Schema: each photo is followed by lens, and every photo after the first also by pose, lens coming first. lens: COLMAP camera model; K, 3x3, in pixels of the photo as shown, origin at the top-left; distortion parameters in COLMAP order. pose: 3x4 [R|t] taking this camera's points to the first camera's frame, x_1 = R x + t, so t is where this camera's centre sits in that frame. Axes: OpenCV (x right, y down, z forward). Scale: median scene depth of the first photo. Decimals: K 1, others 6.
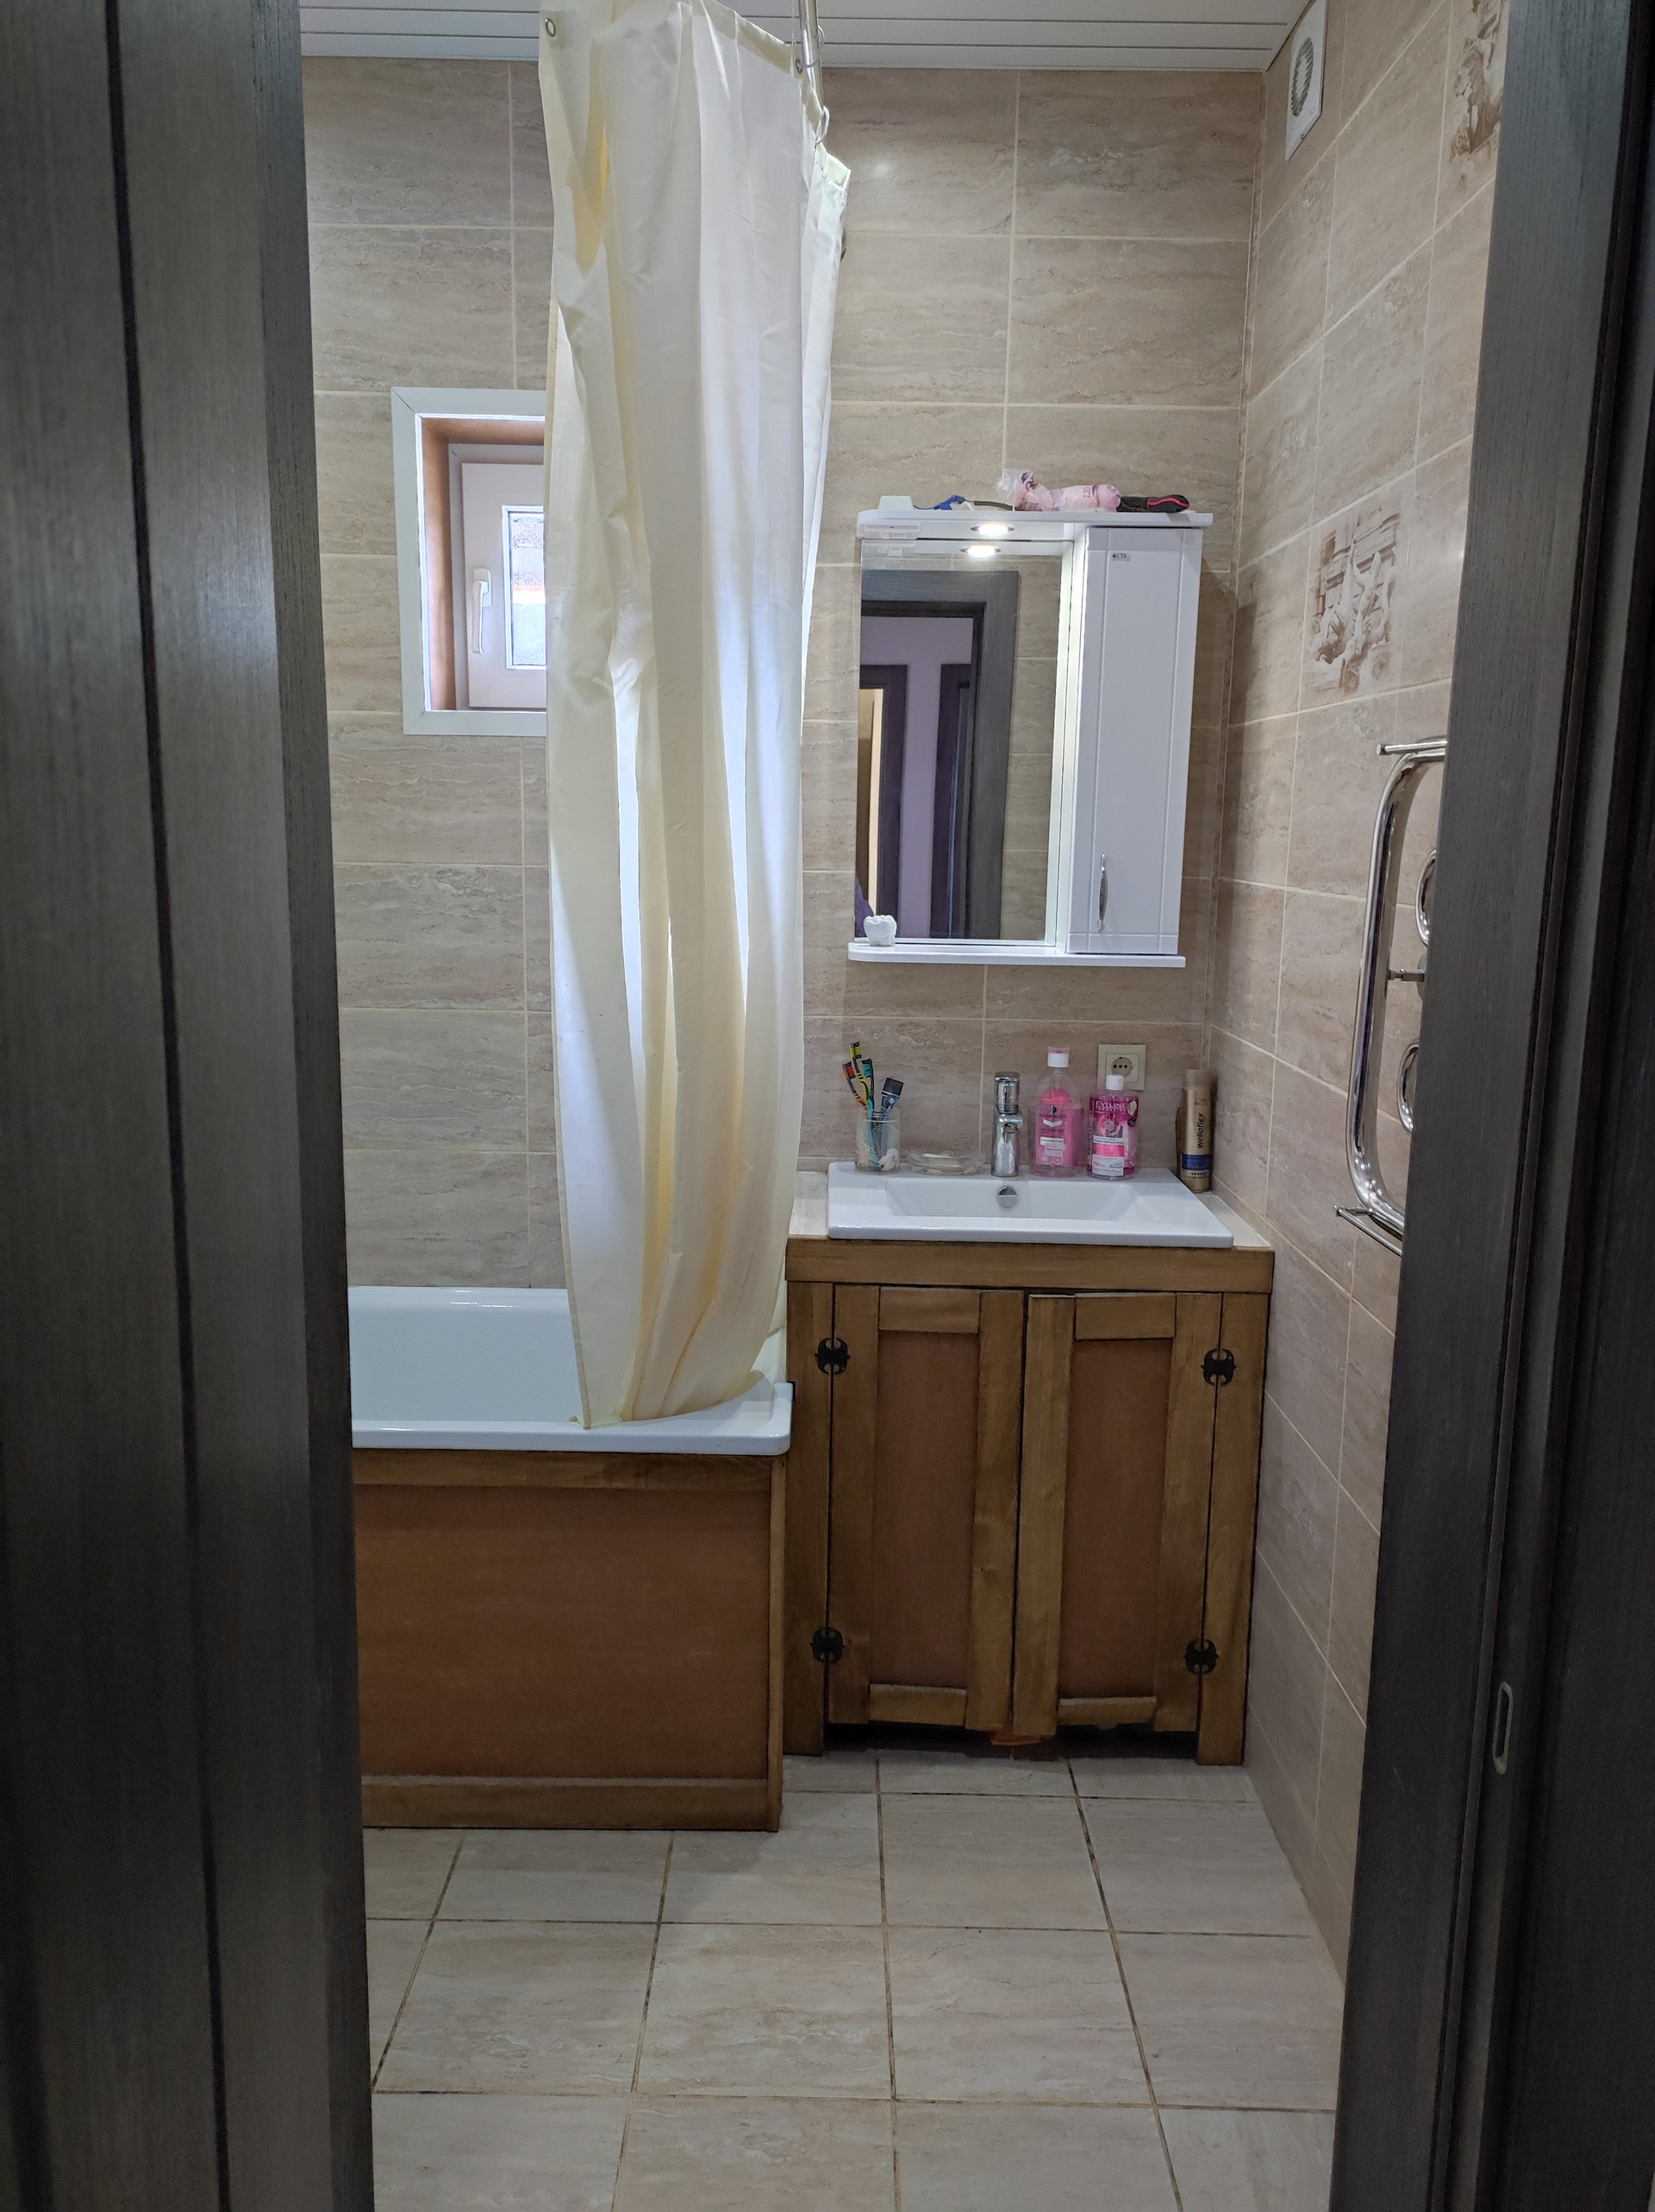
lens RADIAL K [[1602.5, 0, 825.8], [0, 1602.5, 1107.5], [0, 0, 1]] dist [0.011842, -0.007466]
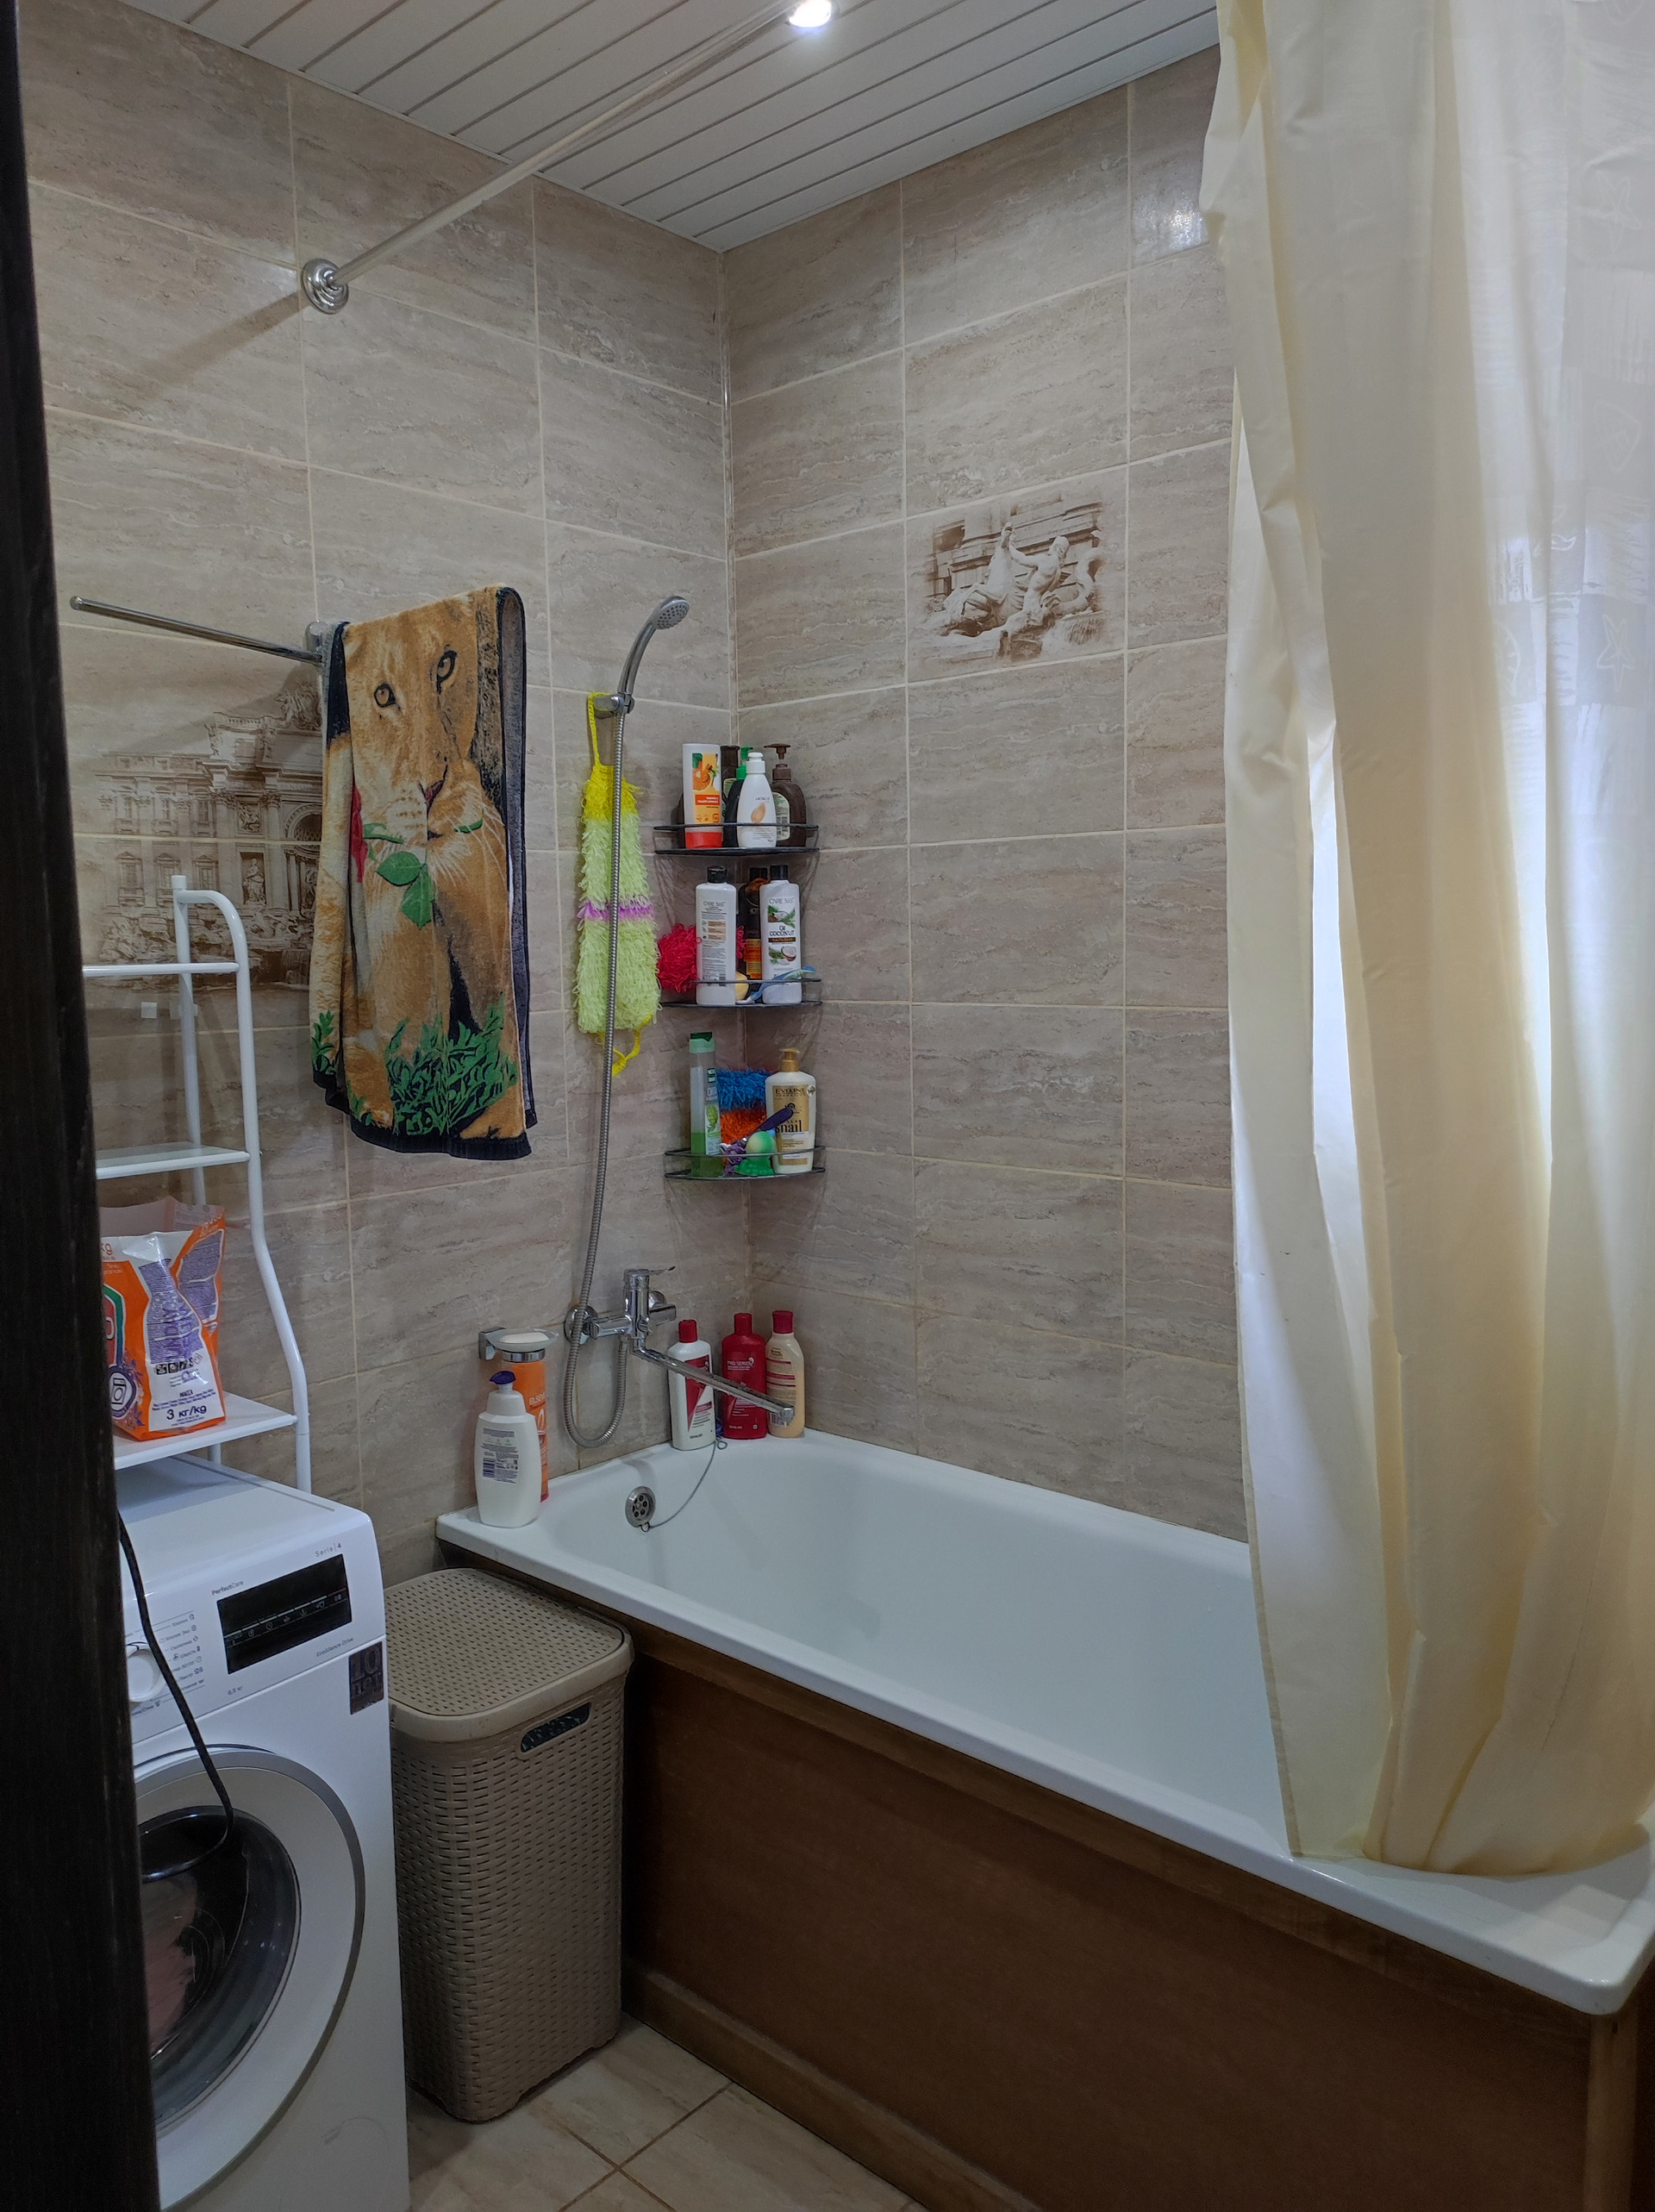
lens RADIAL K [[1602.5, 0, 823.8], [0, 1602.5, 1099.3], [0, 0, 1]] dist [0.011842, -0.007466]
pose [[0.735013, 0.037446, -0.677018, 0.150594], [-0.086883, 0.995444, -0.039267, -0.071668], [0.672464, 0.087683, 0.734918, 0.343753]]
